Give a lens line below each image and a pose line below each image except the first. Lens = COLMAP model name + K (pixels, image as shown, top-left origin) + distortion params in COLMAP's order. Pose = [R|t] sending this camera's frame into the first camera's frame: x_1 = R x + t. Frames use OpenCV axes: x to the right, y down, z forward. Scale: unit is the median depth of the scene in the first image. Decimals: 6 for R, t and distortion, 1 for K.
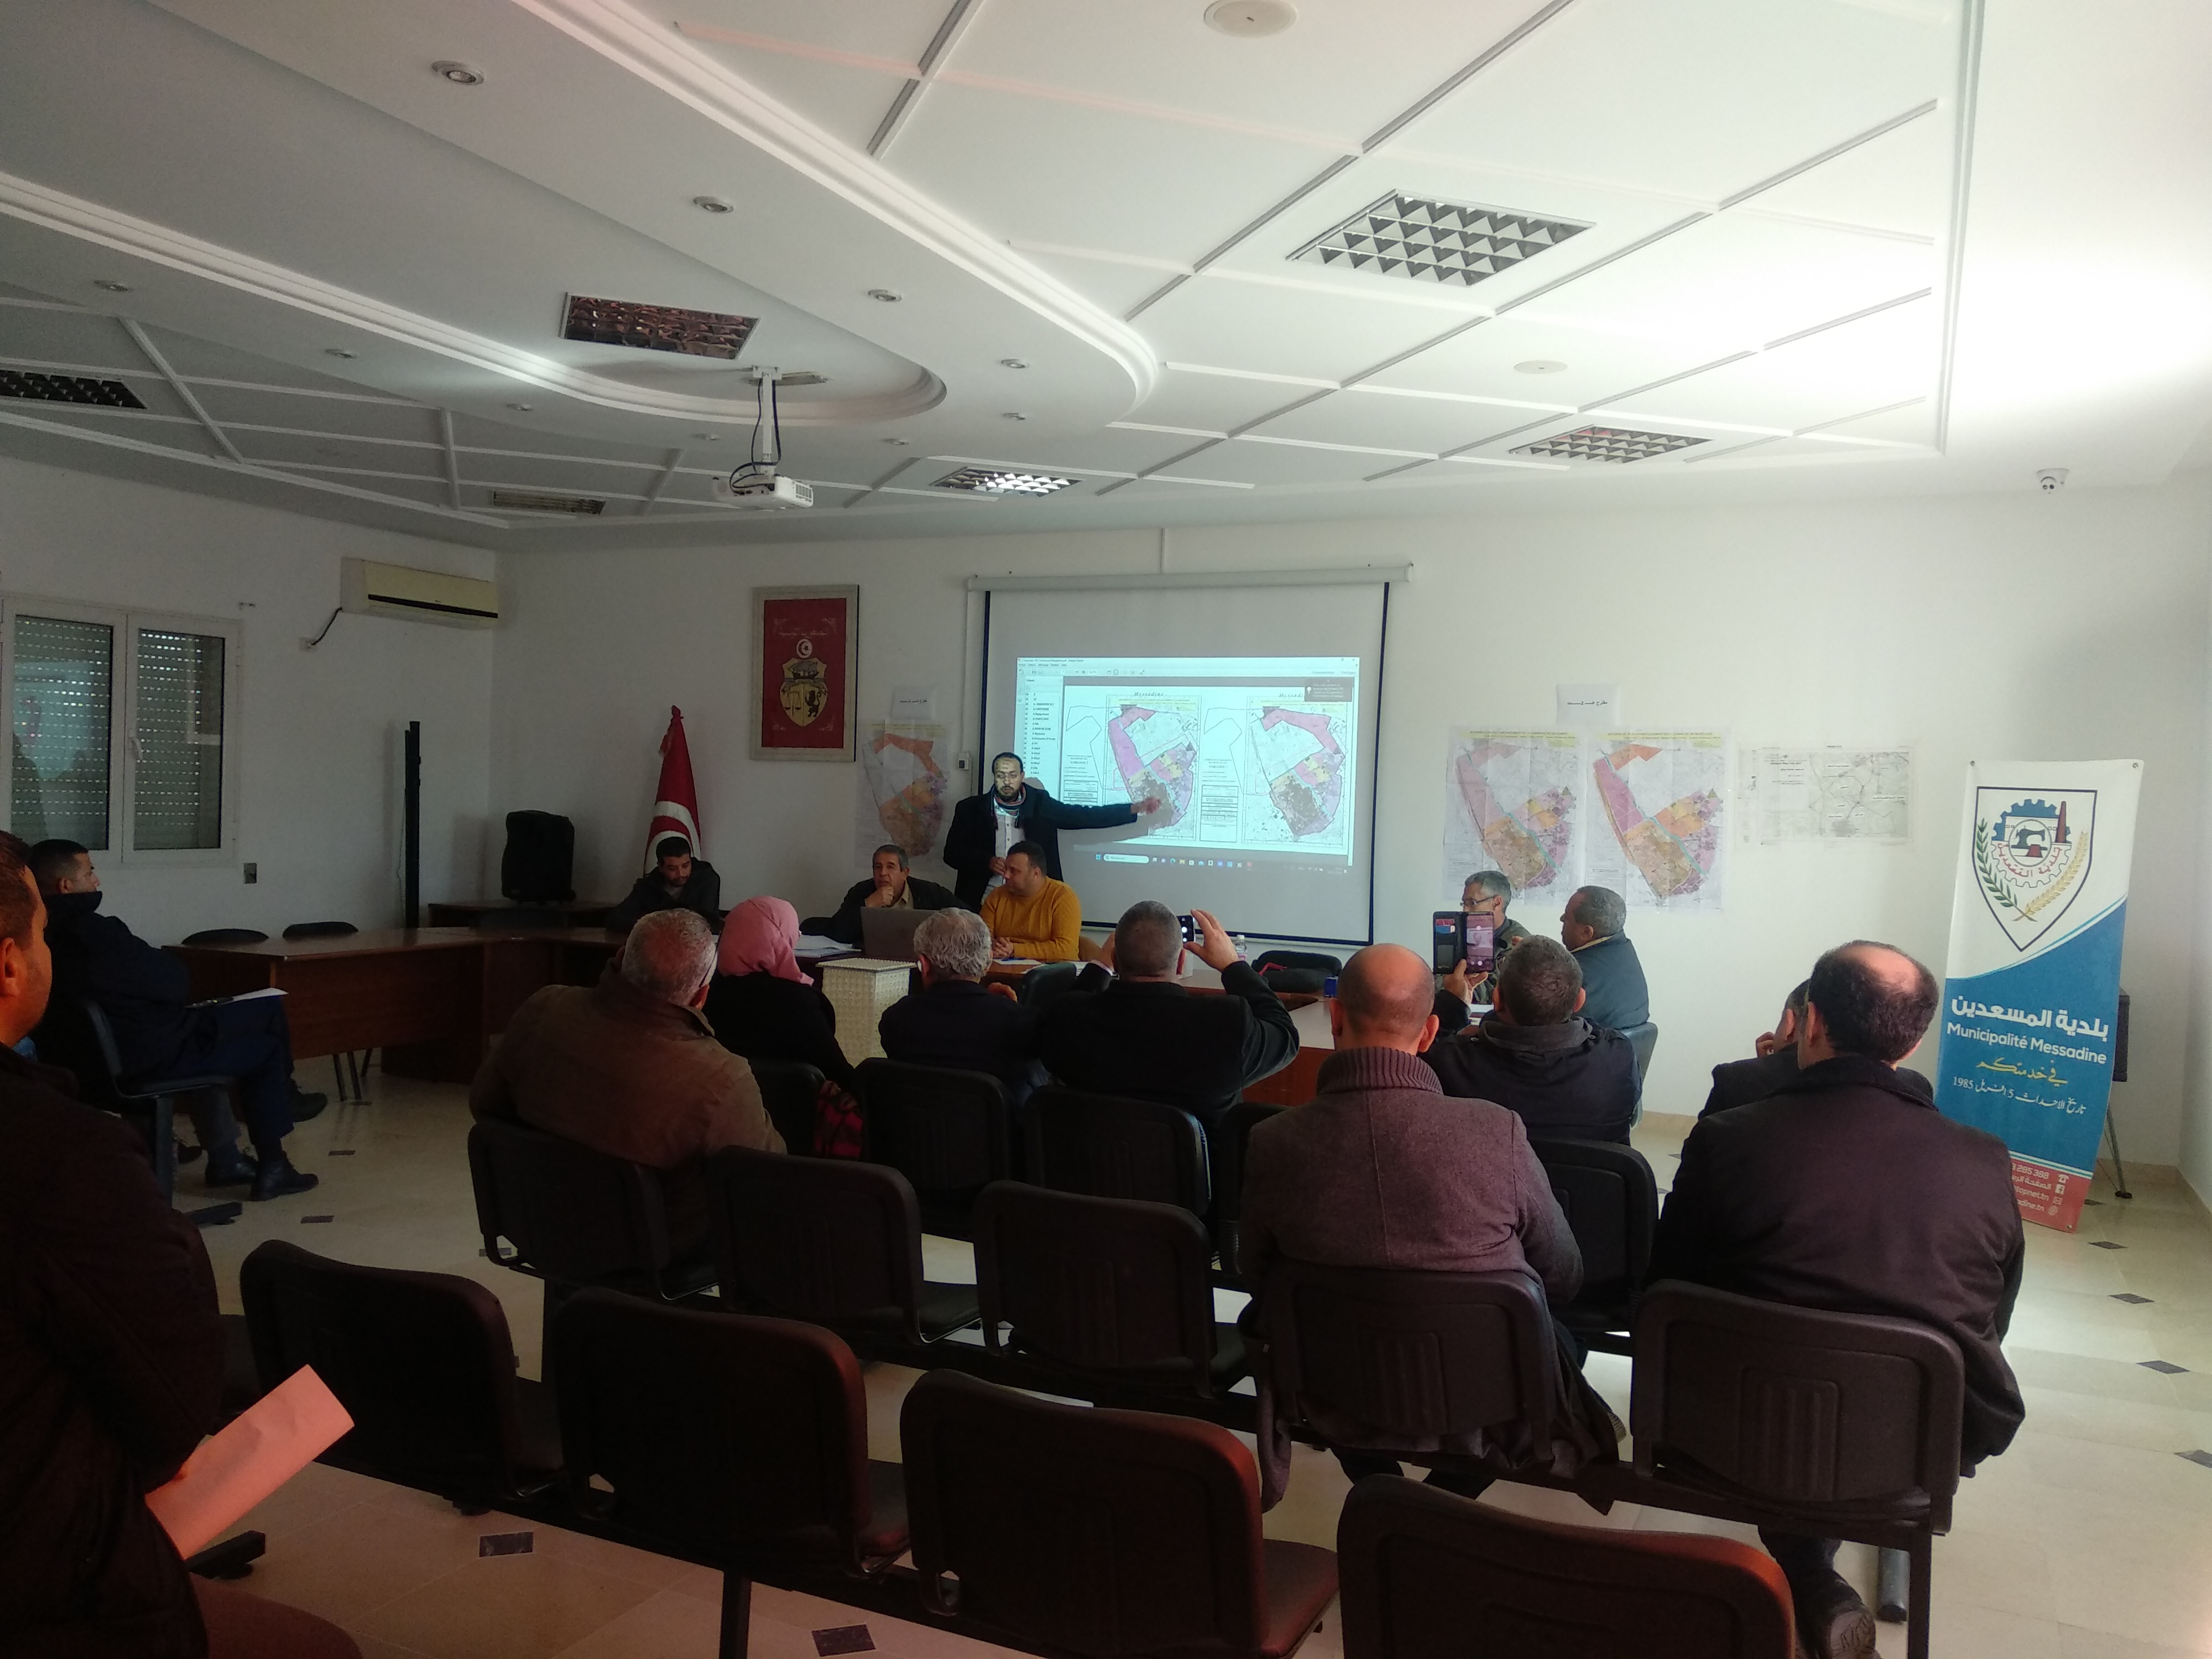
lens RADIAL K [[1712.3, 0, 1099.4], [0, 1712.3, 827.9], [0, 0, 1]] dist [0.066973, -0.082083]
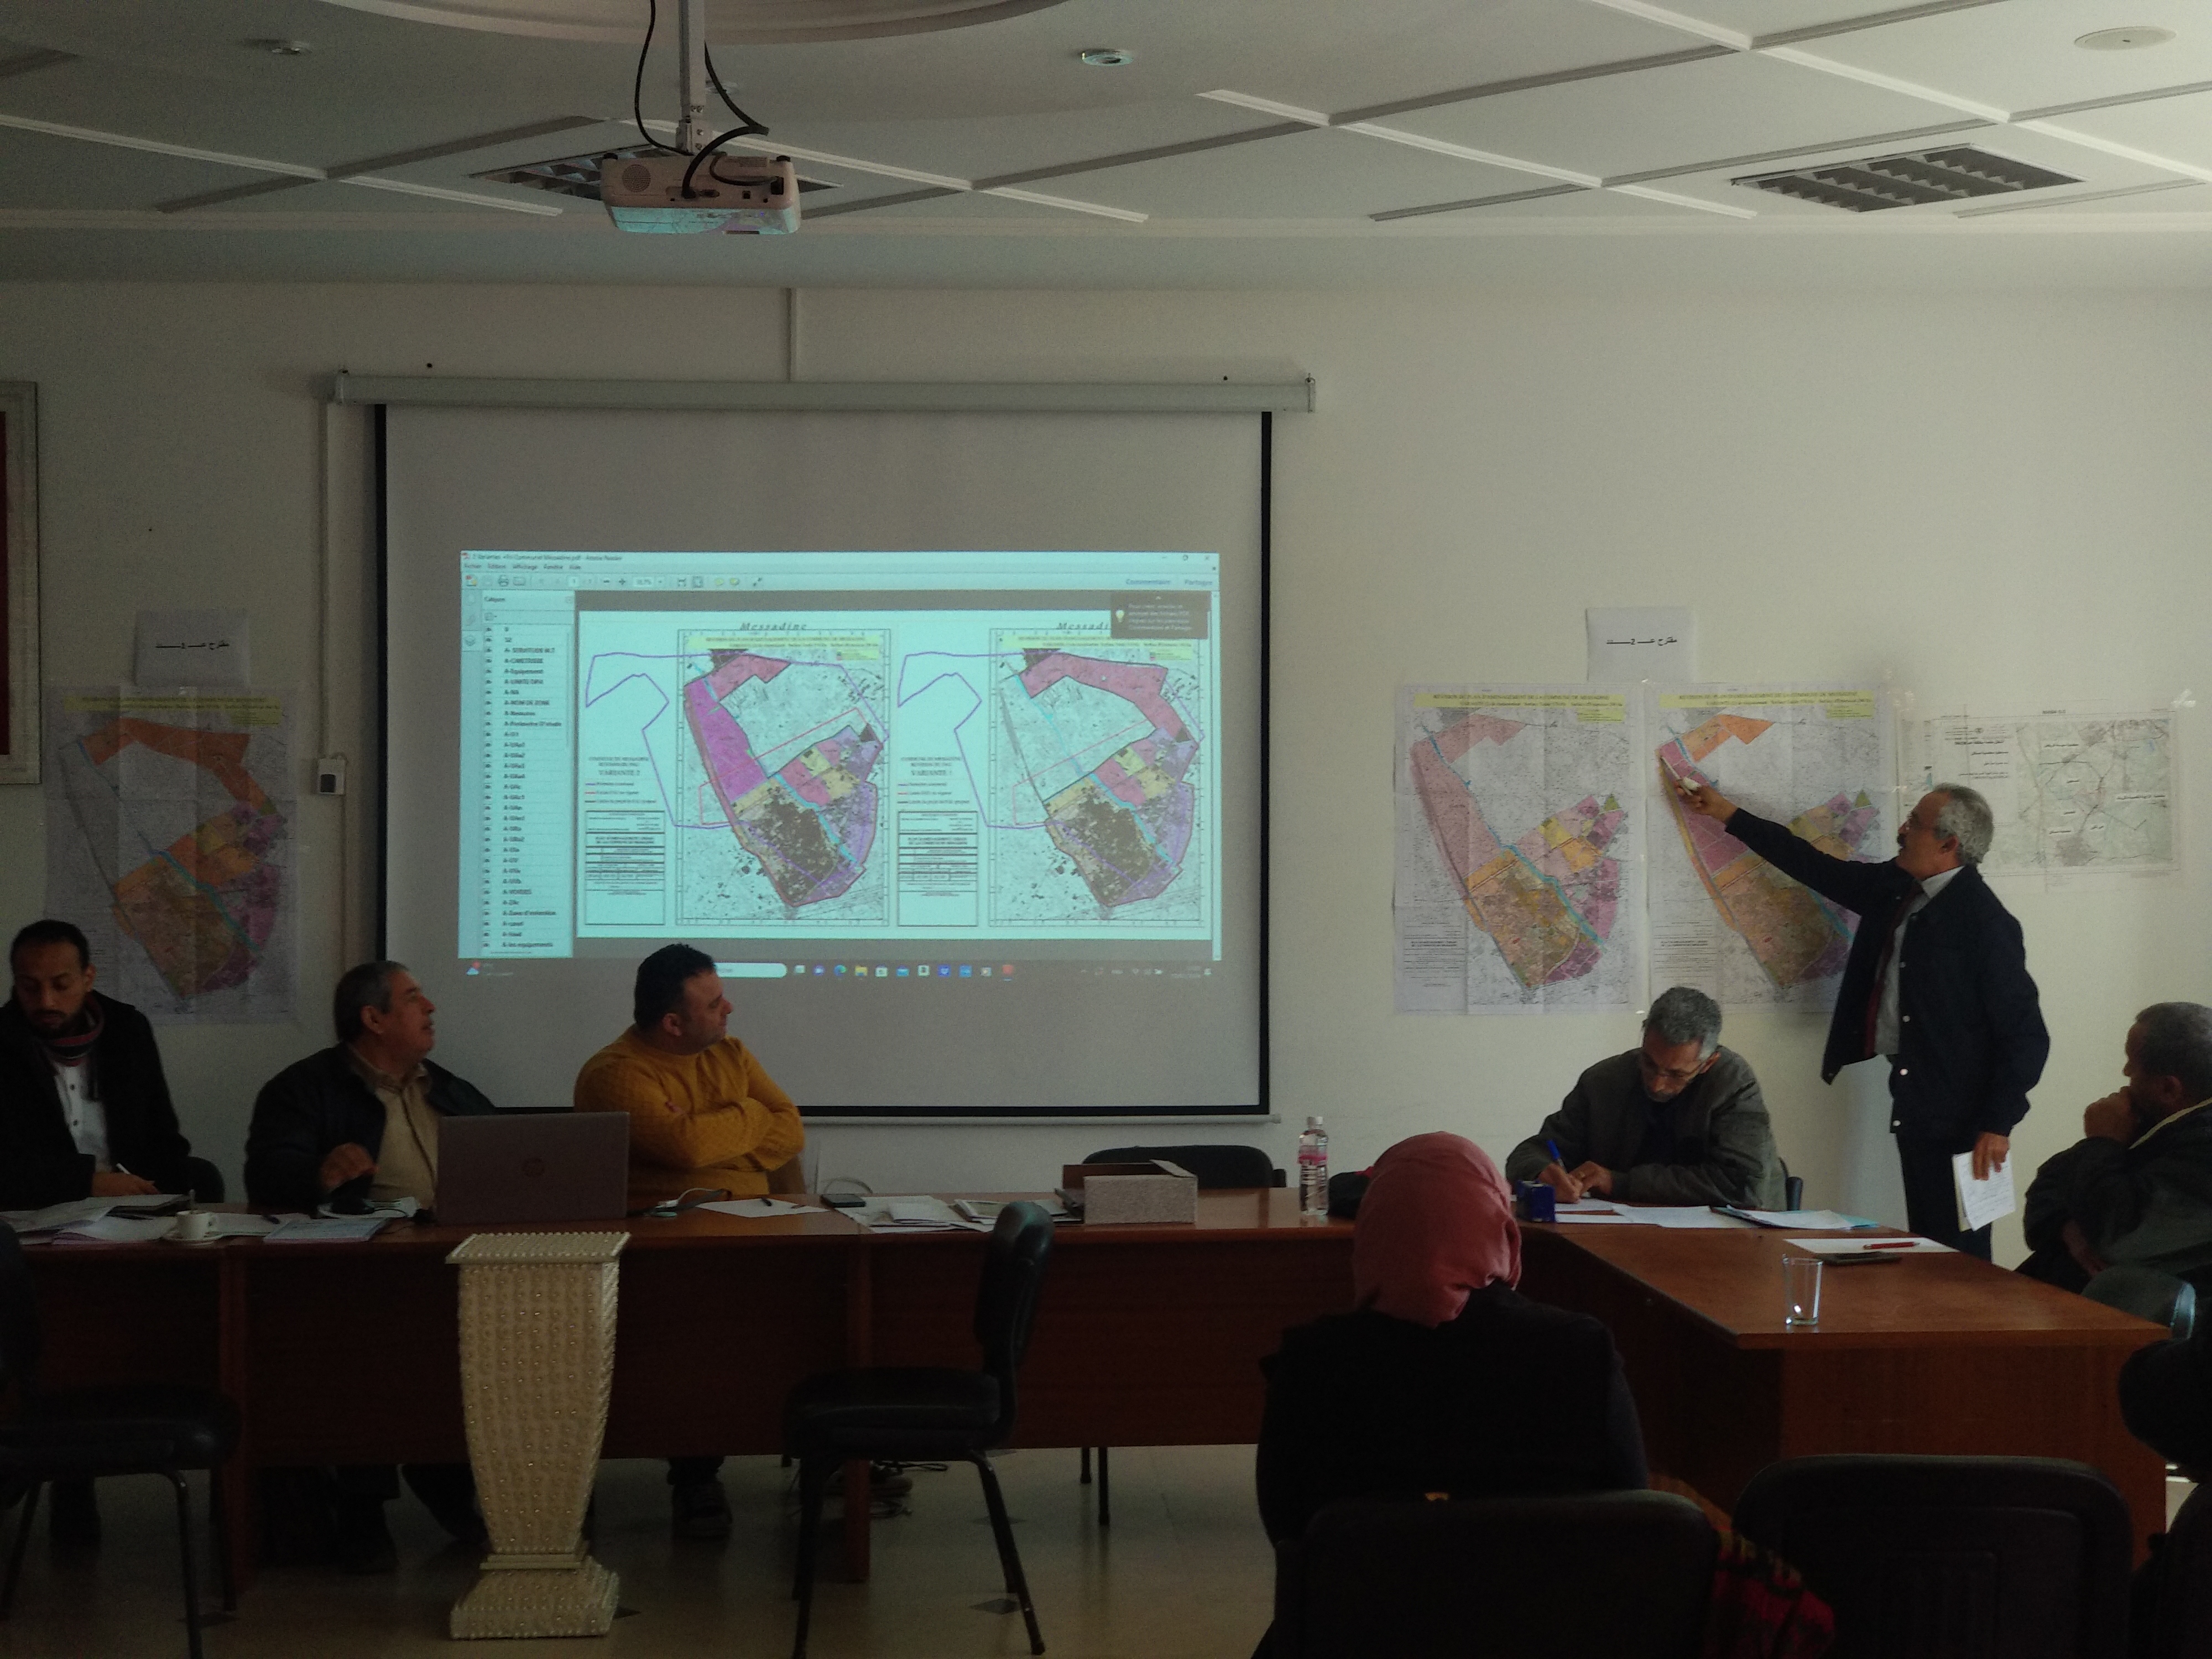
lens RADIAL K [[3251.9, 0, 1086.5], [0, 3251.9, 809.2], [0, 0, 1]] dist [0.080881, 0.000000]
pose [[0.885572, -0.033498, 0.463293, -0.350186], [0.039964, 0.999193, -0.004144, -0.021039], [-0.462780, 0.022185, 0.886196, 0.154182]]
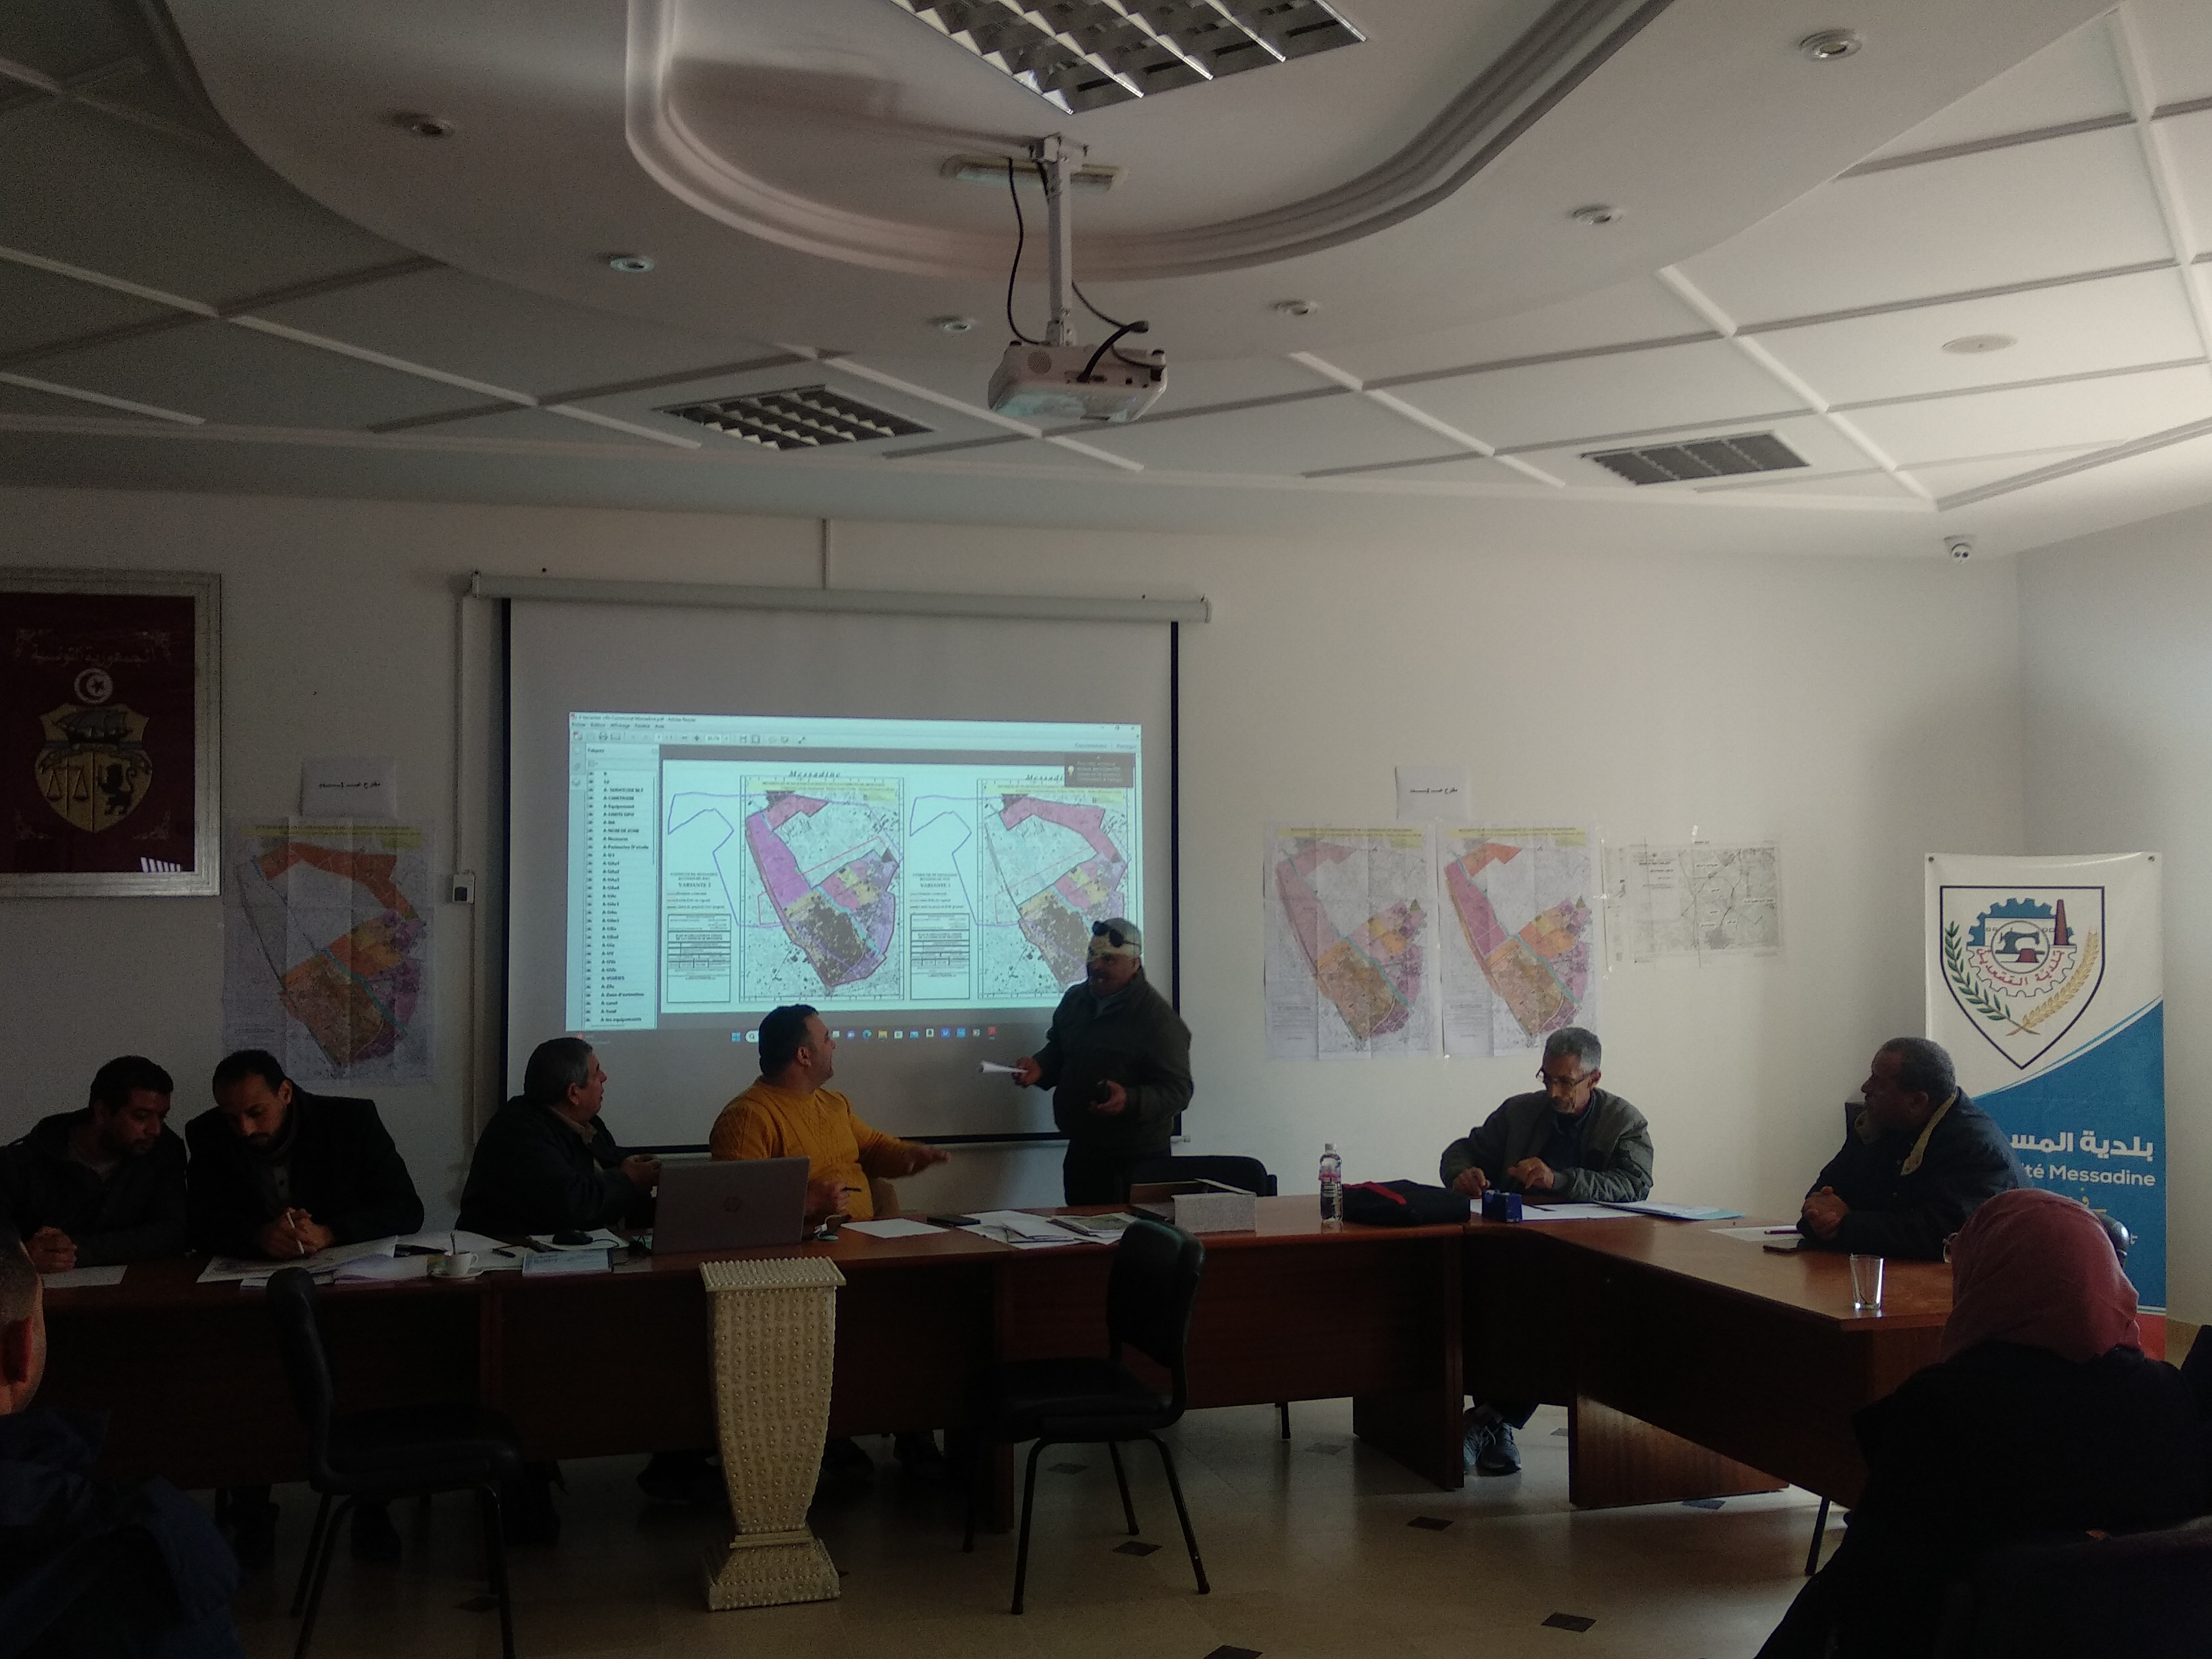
lens RADIAL K [[2061.9, 0, 1107.1], [0, 2061.9, 832.5], [0, 0, 1]] dist [0.046605, 0.000000]
pose [[0.775202, -0.011669, 0.631606, -0.406054], [0.044673, 0.998339, -0.036386, -0.025865], [-0.630132, 0.056422, 0.774435, 0.364951]]
